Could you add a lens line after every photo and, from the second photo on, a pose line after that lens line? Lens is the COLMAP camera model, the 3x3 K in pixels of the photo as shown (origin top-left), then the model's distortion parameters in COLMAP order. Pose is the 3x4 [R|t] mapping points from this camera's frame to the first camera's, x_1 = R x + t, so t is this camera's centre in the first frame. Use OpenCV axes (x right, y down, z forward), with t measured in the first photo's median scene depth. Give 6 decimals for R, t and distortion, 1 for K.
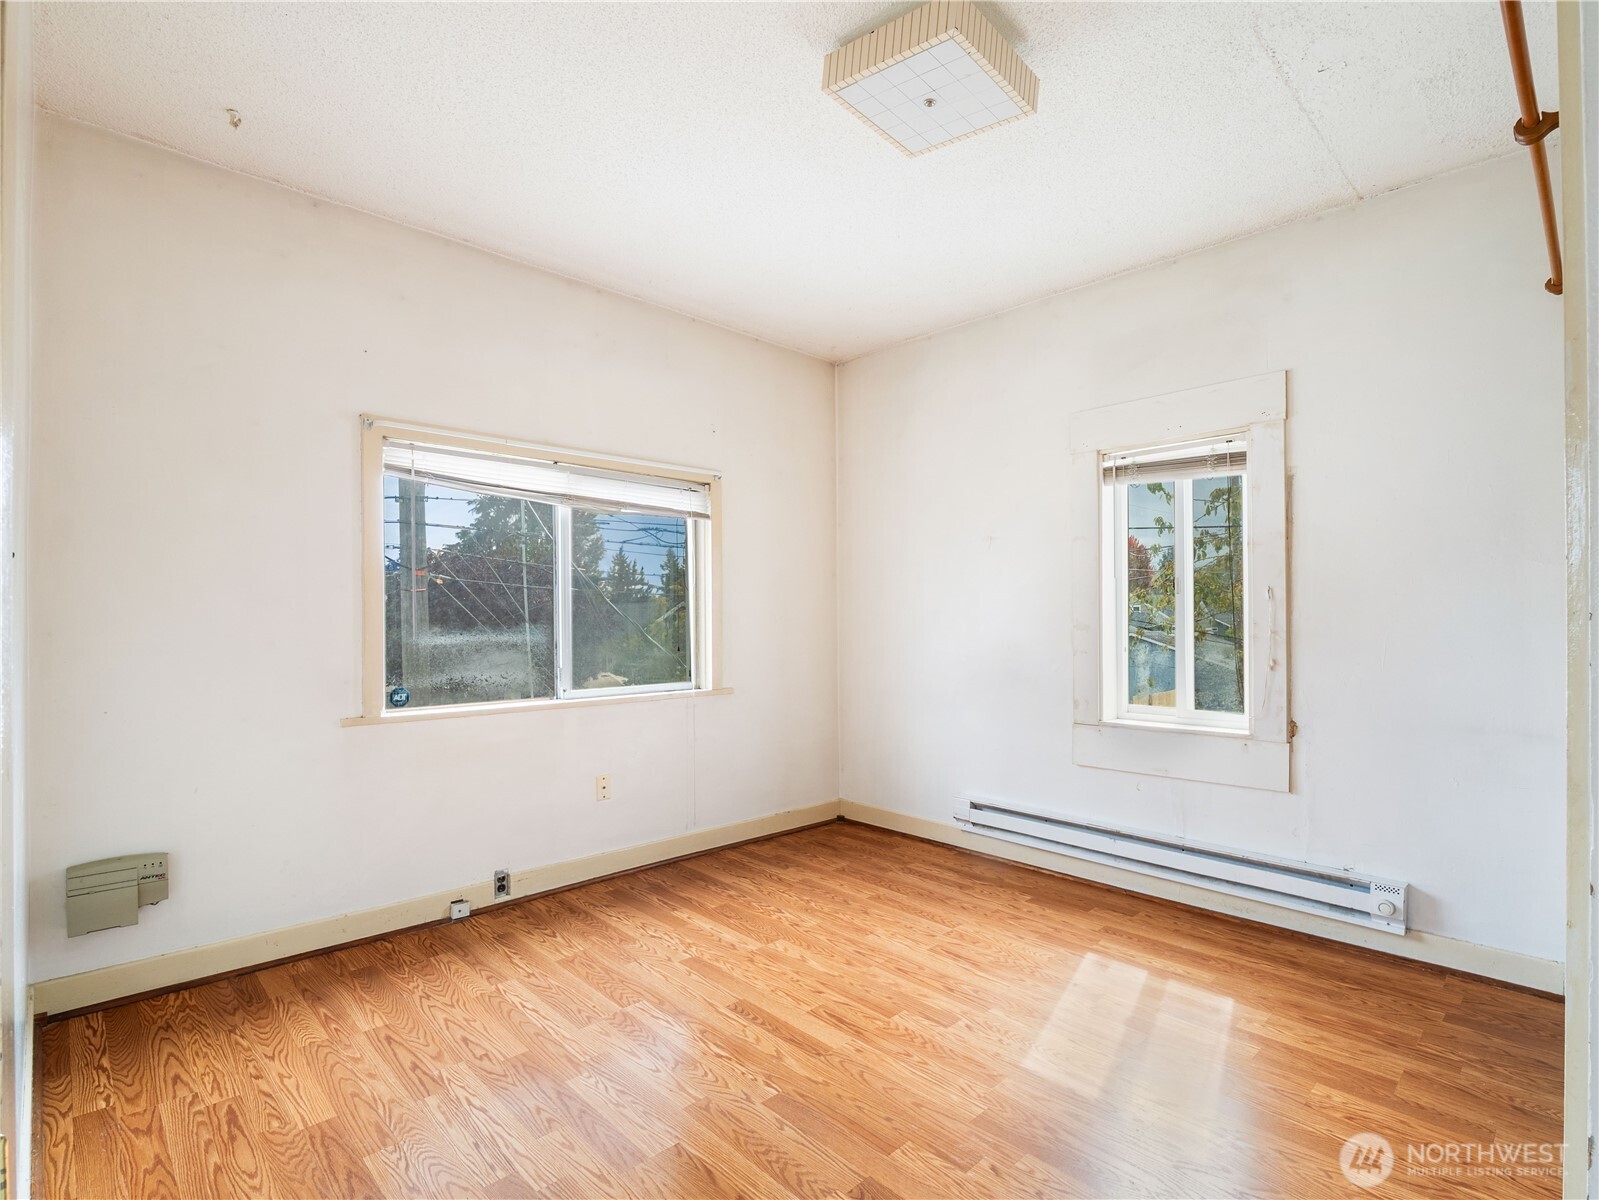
lens RADIAL K [[784.8, 0, 799.8], [0, 784.8, 614.8], [0, 0, 1]] dist [-0.010551, -0.003603]
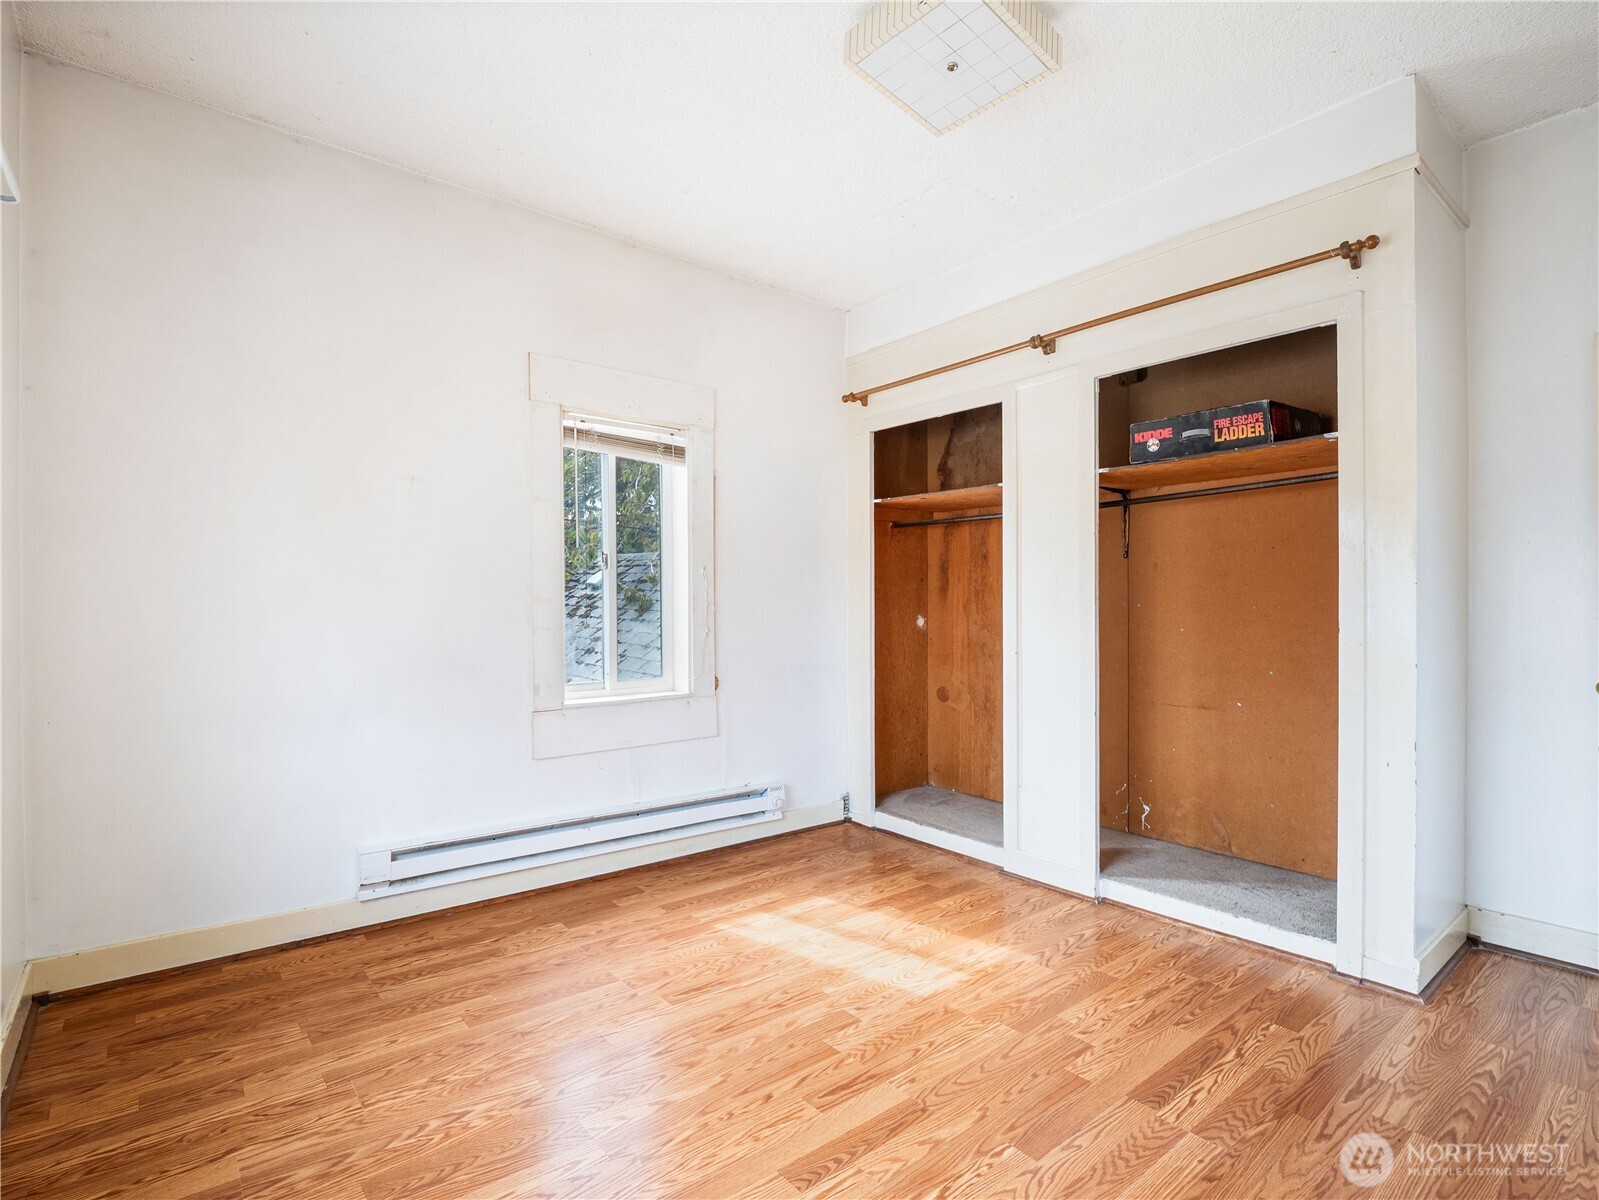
lens RADIAL K [[784.8, 0, 798.8], [0, 784.8, 596.7], [0, 0, 1]] dist [-0.010551, -0.003603]
pose [[0.092761, 0.010349, 0.995635, -0.554103], [-0.006039, 0.999933, -0.009831, 0.020604], [-0.995670, -0.005101, 0.092817, 0.721846]]
